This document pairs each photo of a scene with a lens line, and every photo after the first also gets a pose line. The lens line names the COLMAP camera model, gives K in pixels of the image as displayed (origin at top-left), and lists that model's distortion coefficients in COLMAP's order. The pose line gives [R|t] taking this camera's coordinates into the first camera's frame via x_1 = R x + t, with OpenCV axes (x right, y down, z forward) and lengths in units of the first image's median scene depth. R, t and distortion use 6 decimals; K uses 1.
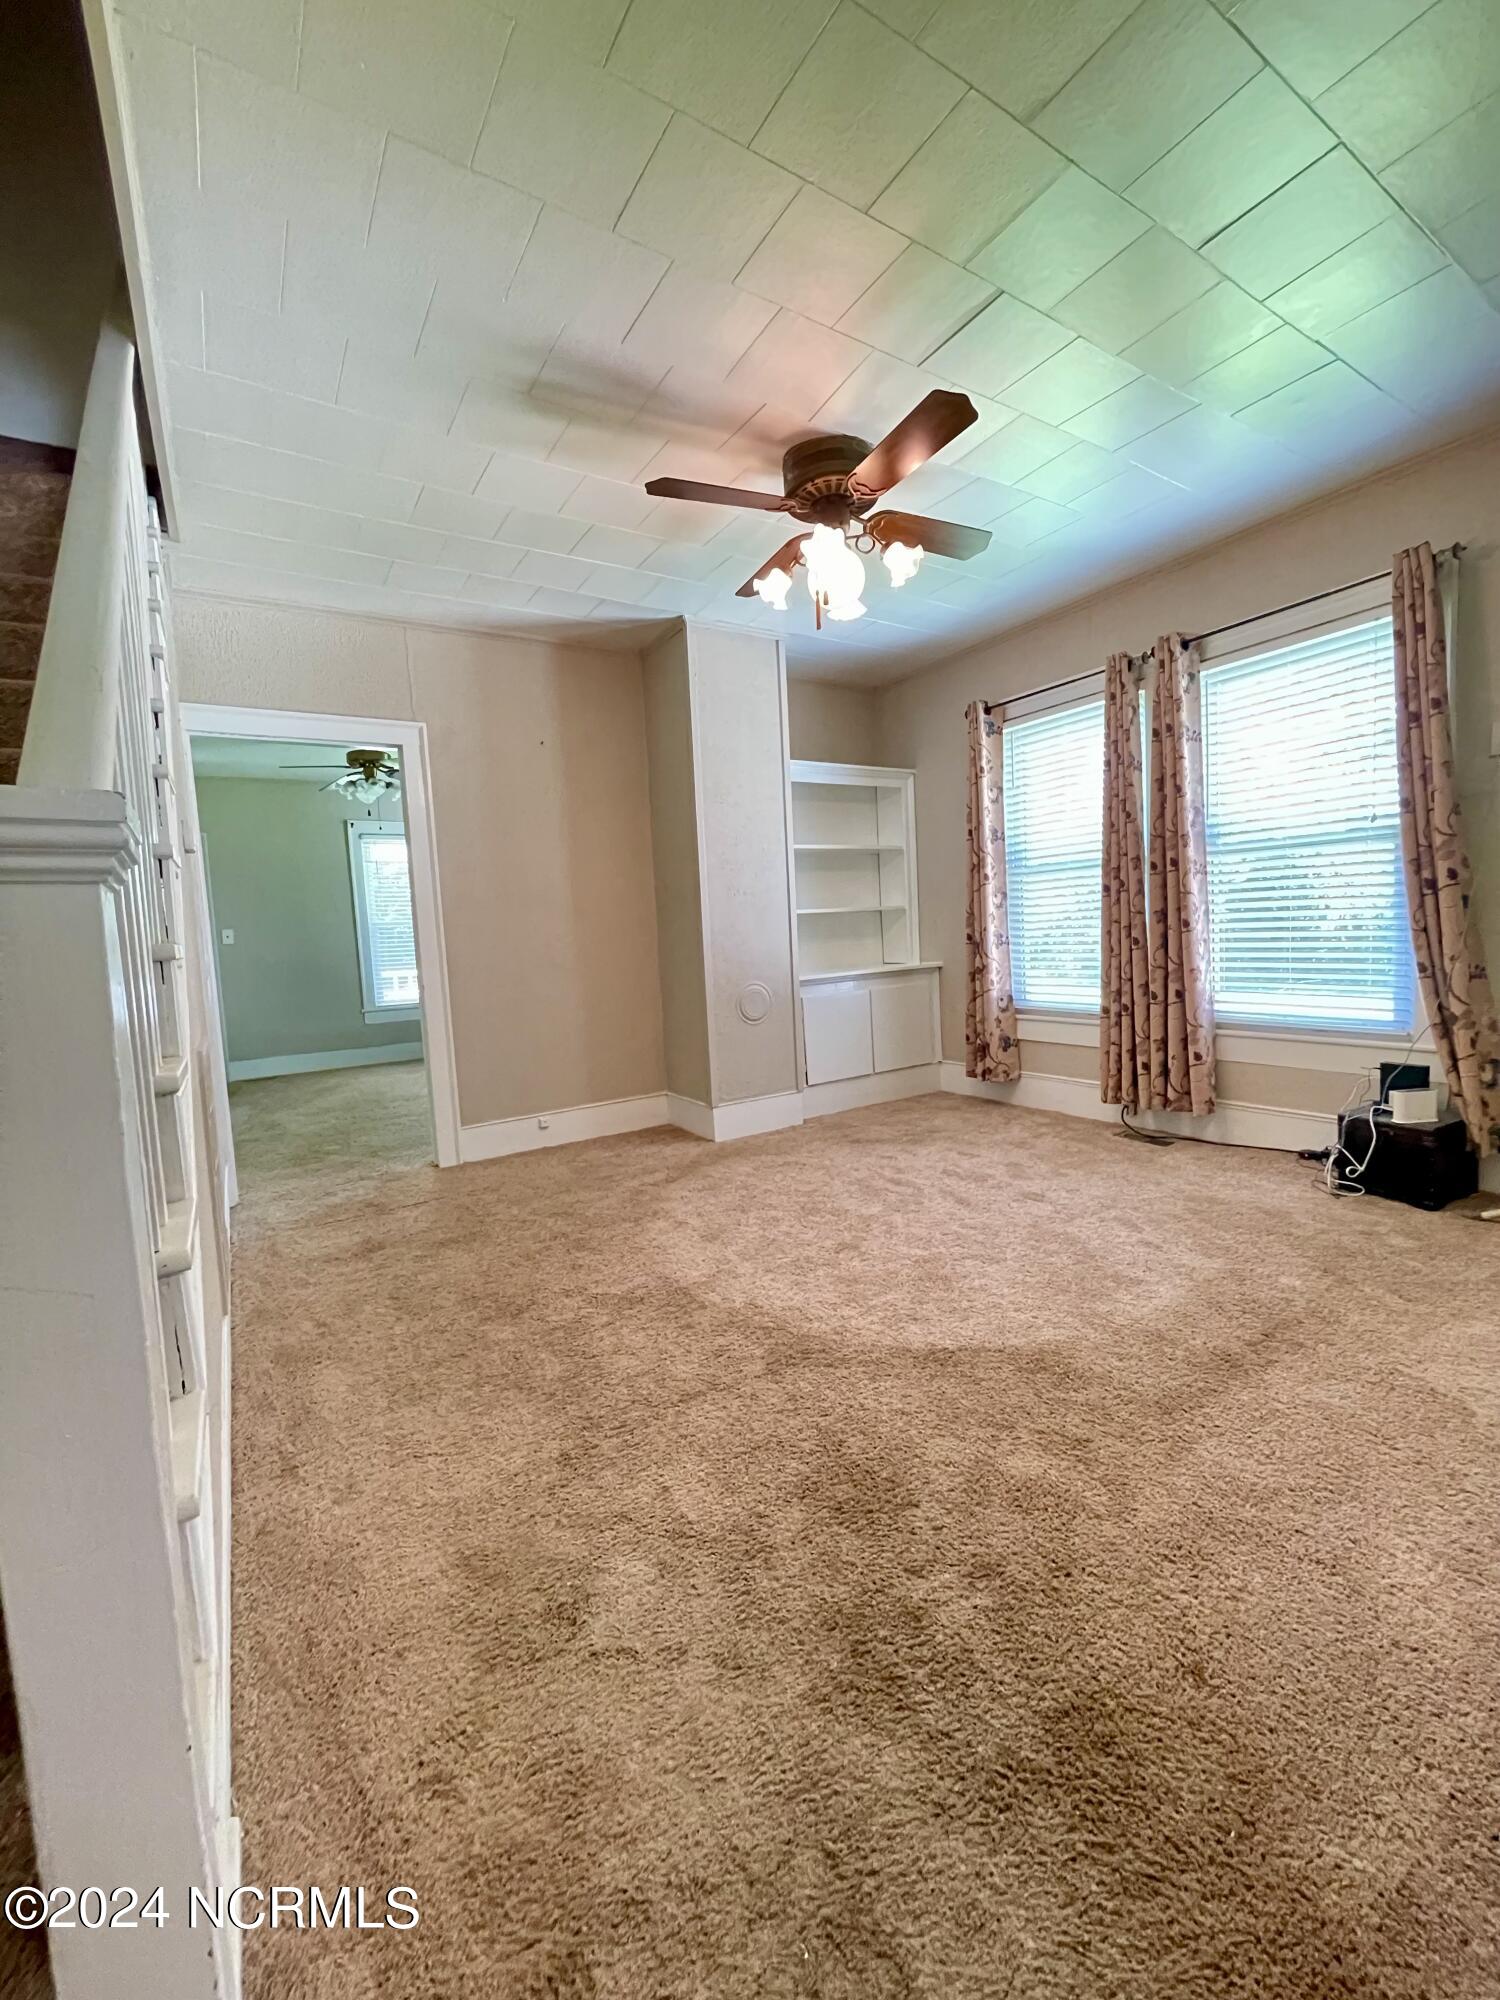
lens RADIAL K [[811.0, 0, 750.0], [0, 811.0, 1000.0], [0, 0, 1]] dist [-0.022486, 0.012223]
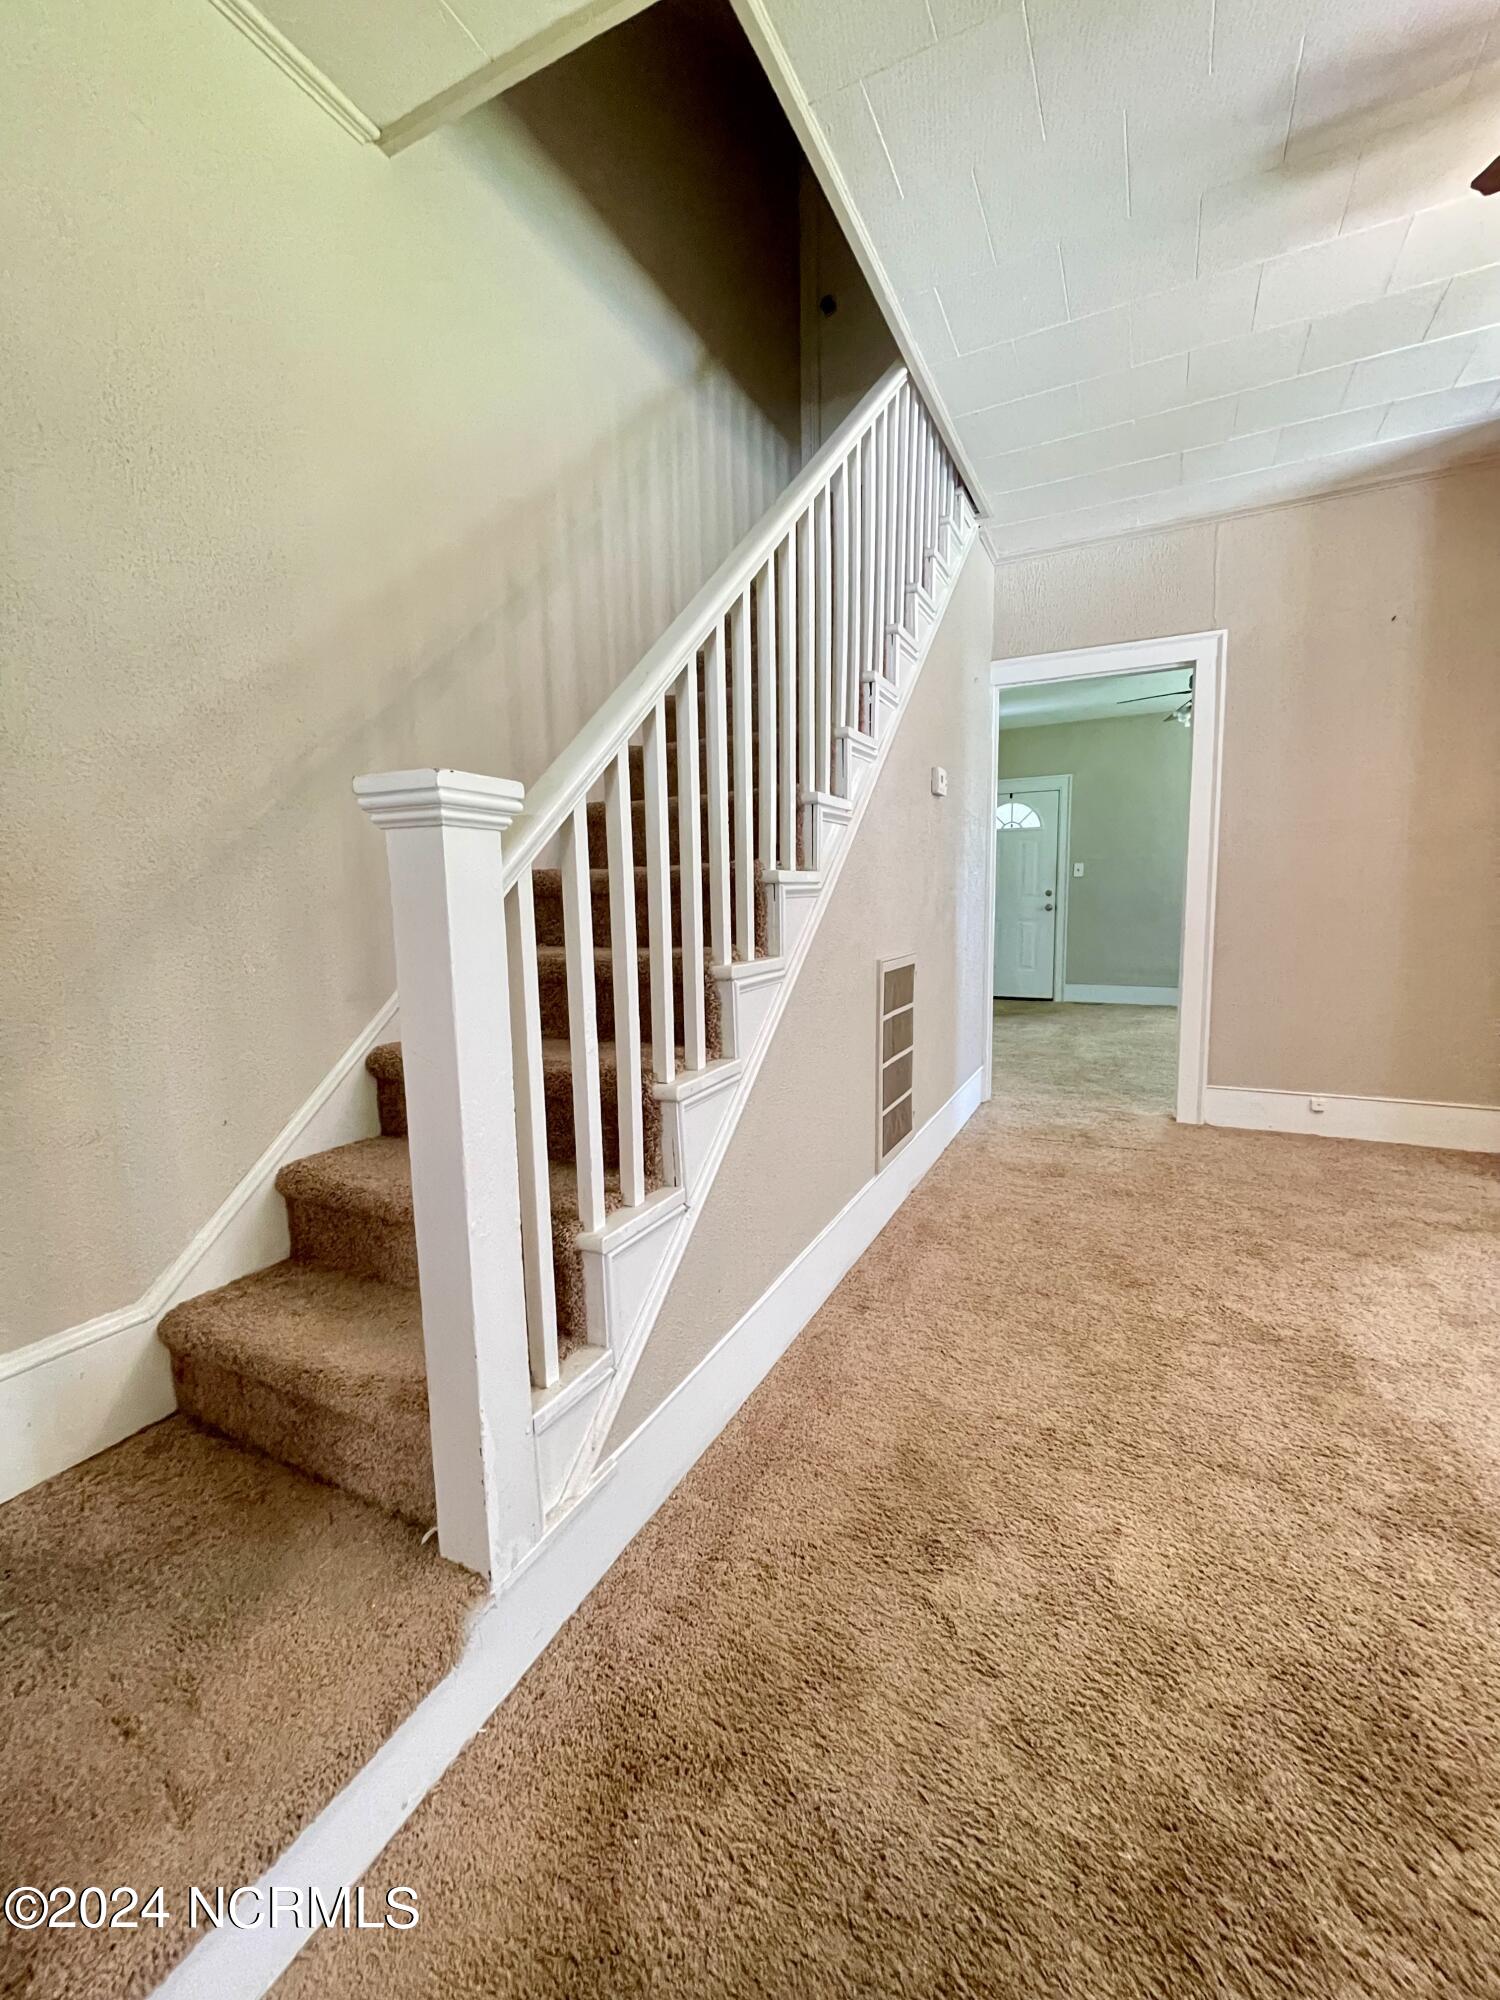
lens RADIAL K [[807.7, 0, 750.0], [0, 807.7, 1000.0], [0, 0, 1]] dist [0.001416, -0.000369]
pose [[0.516462, 0.154915, -0.842181, 0.192652], [-0.088590, 0.987889, 0.127390, -0.011430], [0.851715, 0.008817, 0.523931, 0.131739]]
